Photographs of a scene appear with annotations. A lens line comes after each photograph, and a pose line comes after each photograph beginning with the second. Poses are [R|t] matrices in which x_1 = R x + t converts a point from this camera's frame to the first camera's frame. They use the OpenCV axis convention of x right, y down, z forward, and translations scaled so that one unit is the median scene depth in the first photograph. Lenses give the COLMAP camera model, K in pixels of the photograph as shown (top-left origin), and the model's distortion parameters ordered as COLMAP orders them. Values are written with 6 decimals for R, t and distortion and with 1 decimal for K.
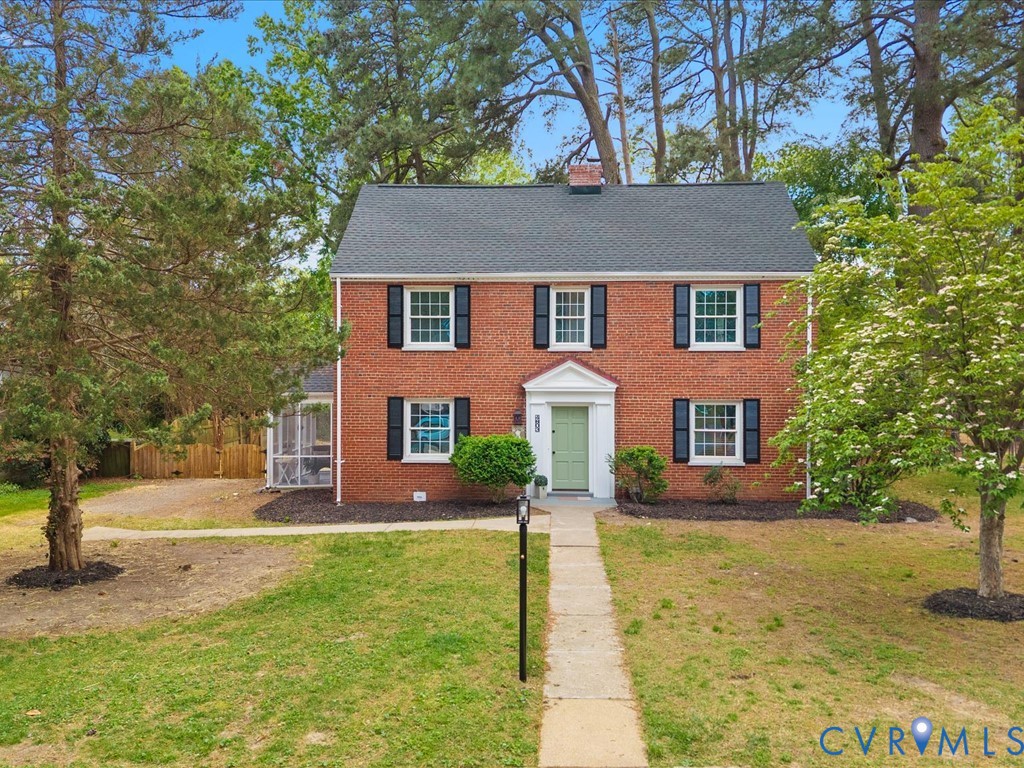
lens RADIAL K [[946.1, 0, 505.2], [0, 946.1, 336.8], [0, 0, 1]] dist [0.087160, -0.151856]
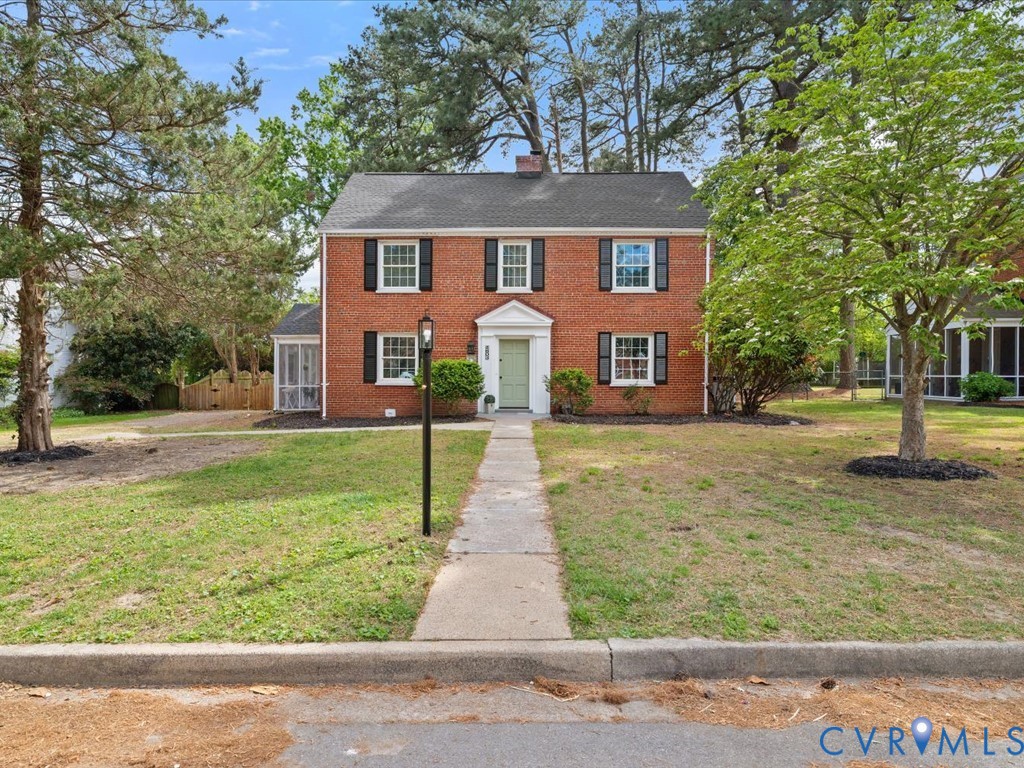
lens RADIAL K [[610.9, 0, 503.8], [0, 610.9, 362.0], [0, 0, 1]] dist [-0.004925, 0.001867]
pose [[0.999598, 0.004201, 0.028056, 0.033496], [-0.004584, 0.999897, 0.013610, 0.093294], [-0.027996, -0.013733, 0.999514, 0.215581]]
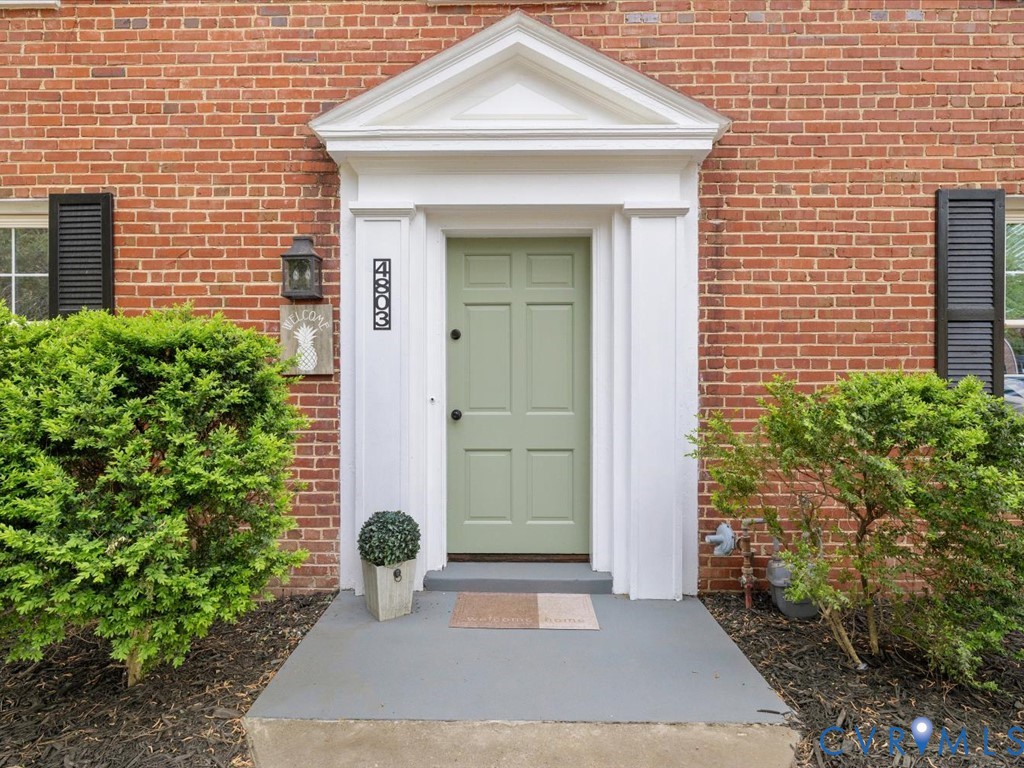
lens RADIAL K [[638.9, 0, 503.8], [0, 638.9, 382.6], [0, 0, 1]] dist [-0.001060, -0.000202]
pose [[0.999234, -0.001482, 0.039118, 0.058619], [0.000283, 0.999531, 0.030621, 0.109319], [-0.039145, -0.030586, 0.998765, 0.837734]]
